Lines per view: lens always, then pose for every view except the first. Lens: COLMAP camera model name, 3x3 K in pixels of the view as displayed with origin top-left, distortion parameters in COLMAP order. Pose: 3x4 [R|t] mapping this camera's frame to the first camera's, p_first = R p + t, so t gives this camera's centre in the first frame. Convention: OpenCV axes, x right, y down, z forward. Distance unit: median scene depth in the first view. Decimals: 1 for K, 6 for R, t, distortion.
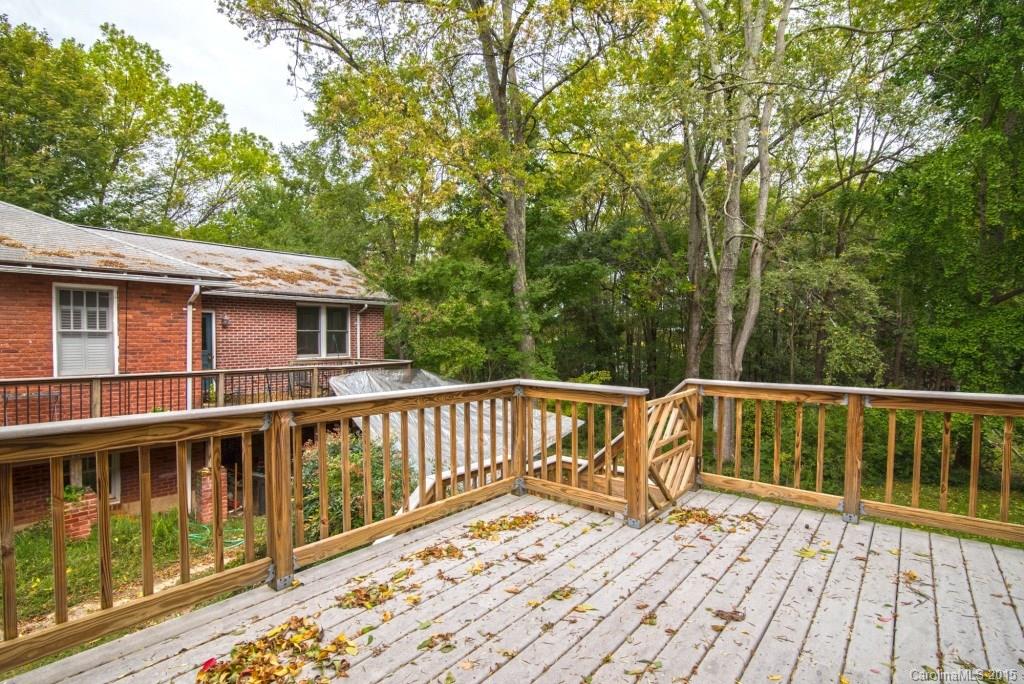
lens RADIAL K [[495.3, 0, 506.3], [0, 495.3, 343.2], [0, 0, 1]] dist [0.004900, 0.000607]
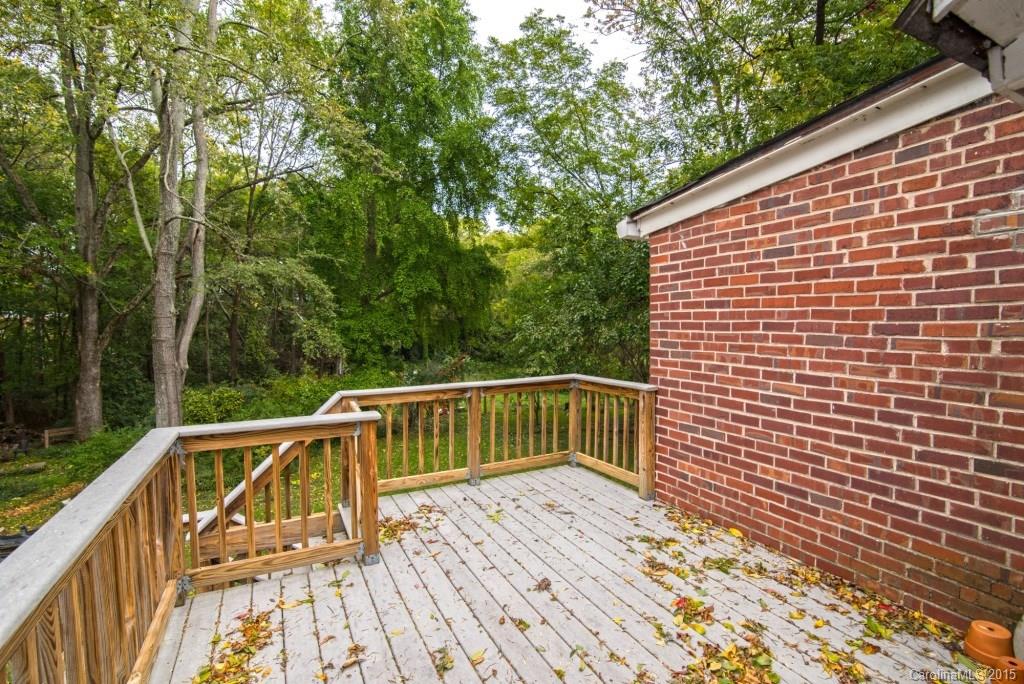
lens RADIAL K [[495.3, 0, 511.1], [0, 495.3, 342.6], [0, 0, 1]] dist [0.004900, 0.000607]
pose [[0.396199, -0.047883, 0.916915, -0.440489], [0.020282, 0.998852, 0.043398, -0.068718], [-0.917941, 0.001403, 0.396715, 0.380573]]
